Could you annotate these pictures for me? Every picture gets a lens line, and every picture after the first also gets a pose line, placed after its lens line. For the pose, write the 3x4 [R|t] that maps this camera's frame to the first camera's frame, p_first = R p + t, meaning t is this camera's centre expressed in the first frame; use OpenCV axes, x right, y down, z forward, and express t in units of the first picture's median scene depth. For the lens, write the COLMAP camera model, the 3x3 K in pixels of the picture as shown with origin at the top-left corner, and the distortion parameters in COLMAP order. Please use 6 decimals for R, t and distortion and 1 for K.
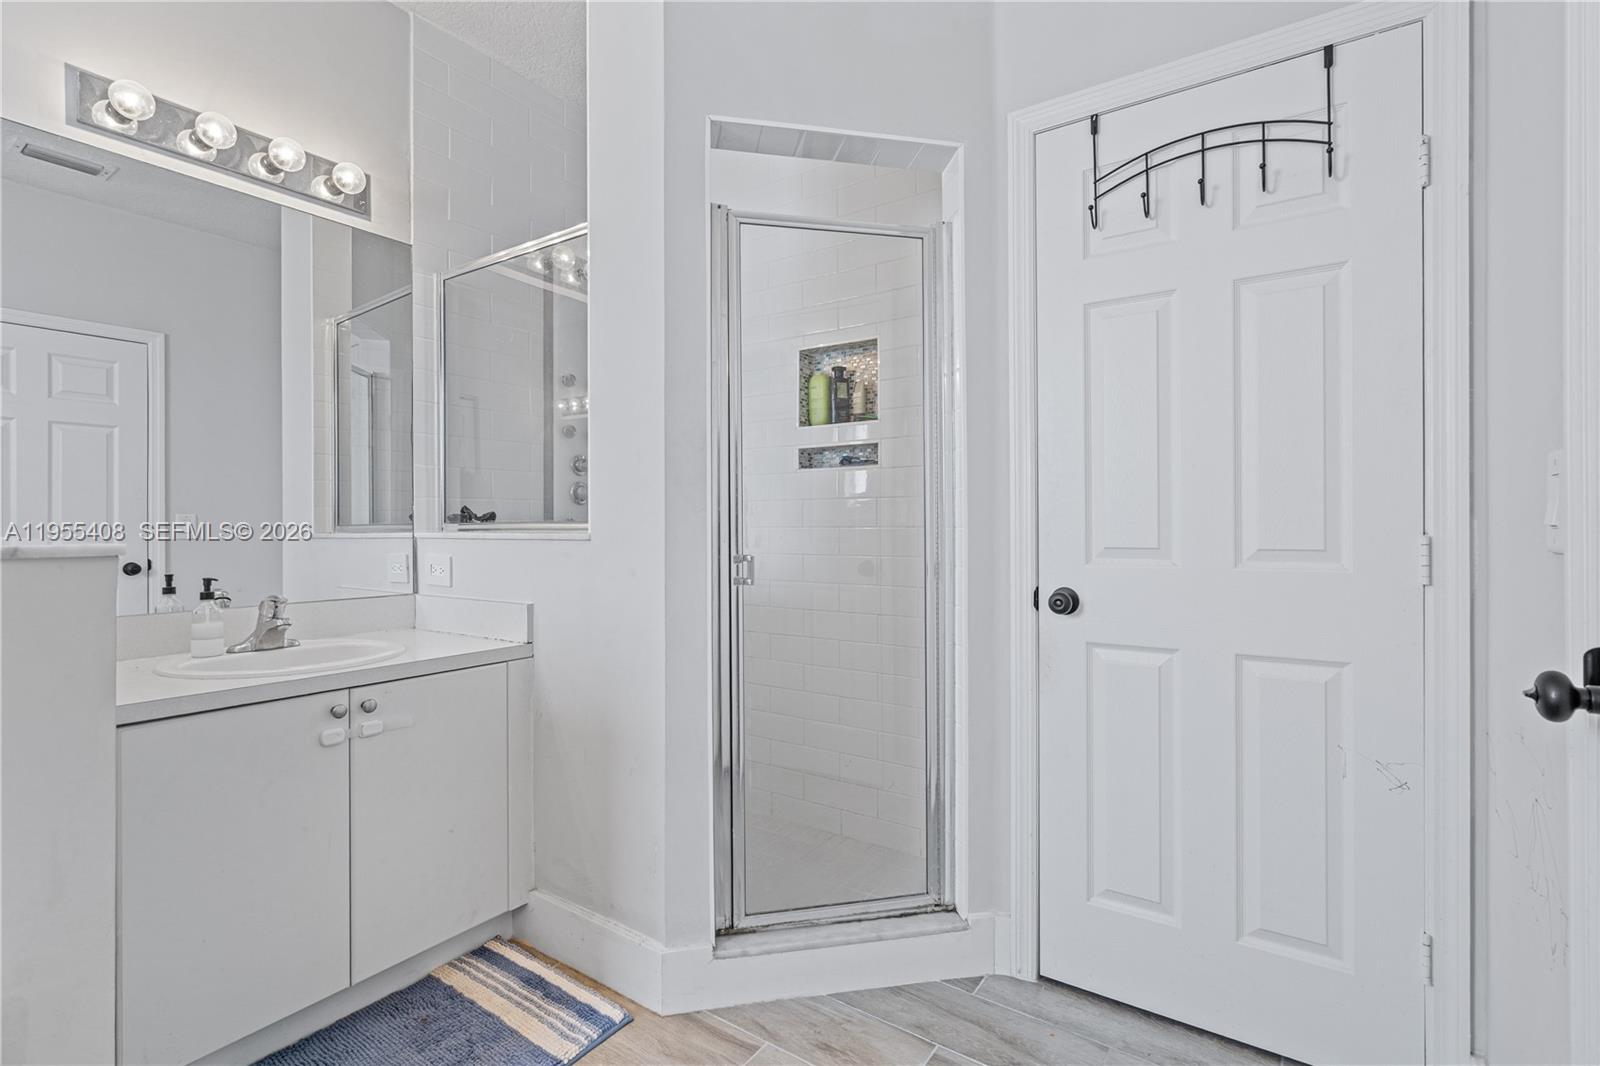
lens RADIAL K [[737.8, 0, 798.0], [0, 737.8, 526.7], [0, 0, 1]] dist [-0.004398, 0.000671]
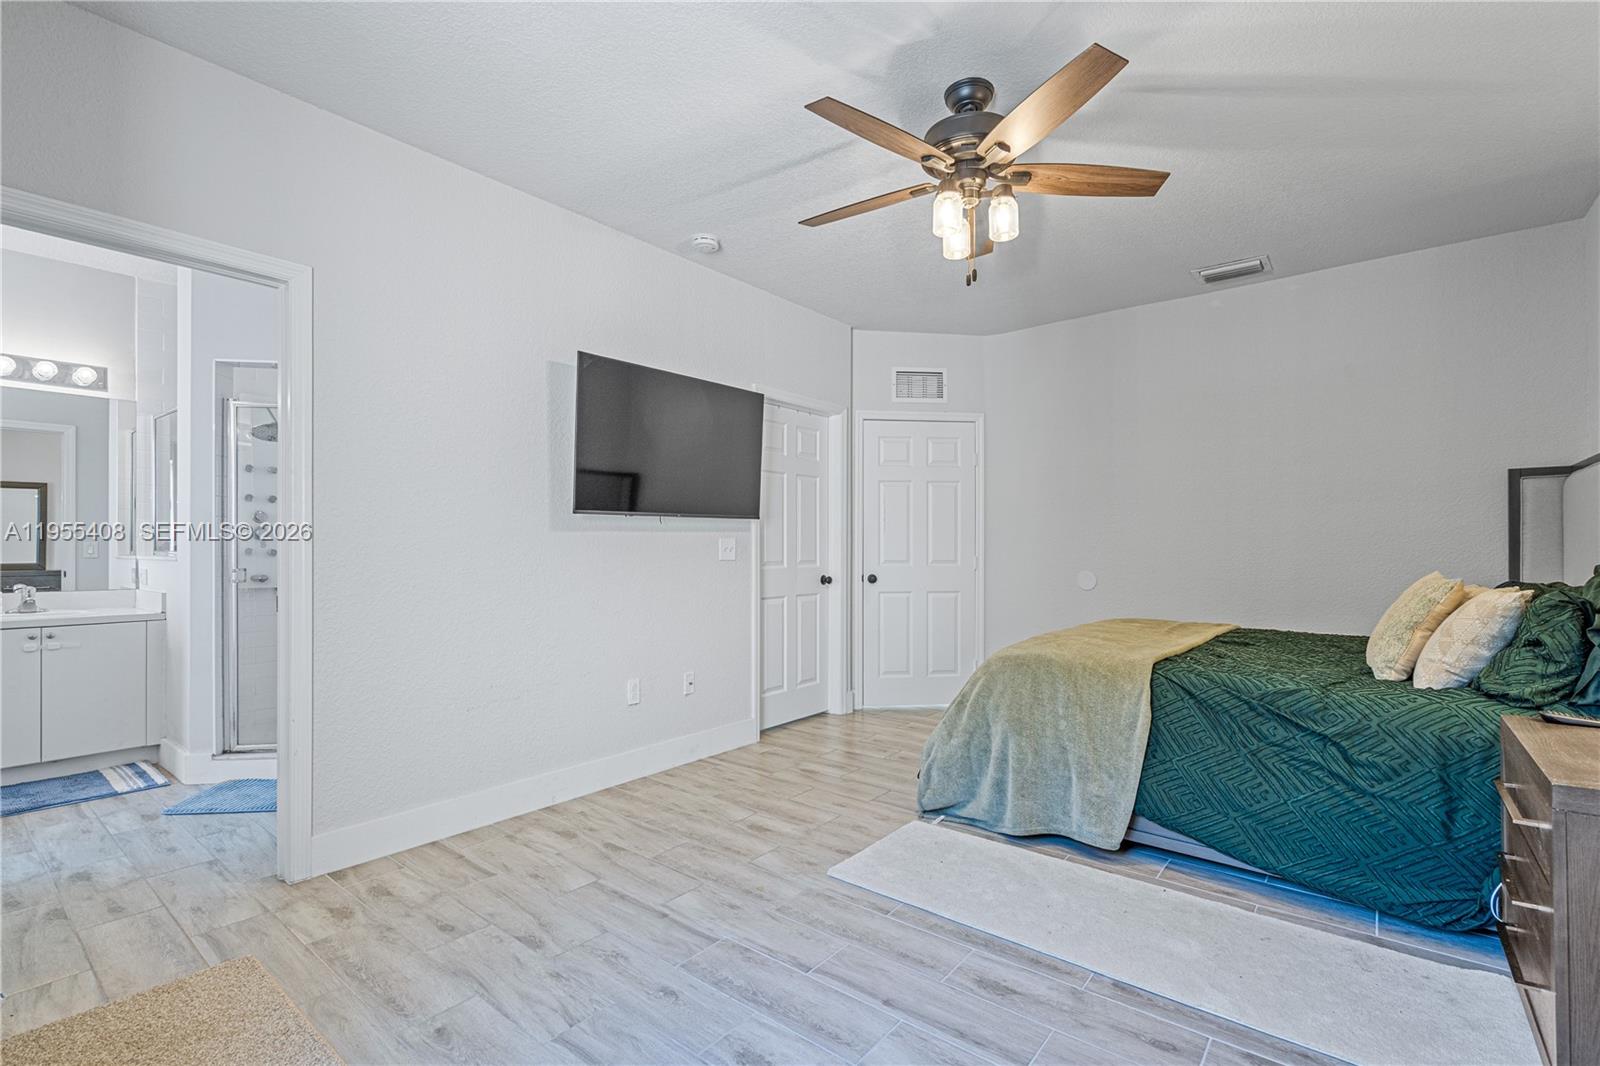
lens RADIAL K [[737.8, 0, 801.9], [0, 737.8, 541.7], [0, 0, 1]] dist [-0.004398, 0.000671]
pose [[0.998633, 0.002771, -0.052192, 1.692443], [-0.003059, 0.999981, -0.005433, -0.032393], [0.052176, 0.005585, 0.998622, -1.033759]]
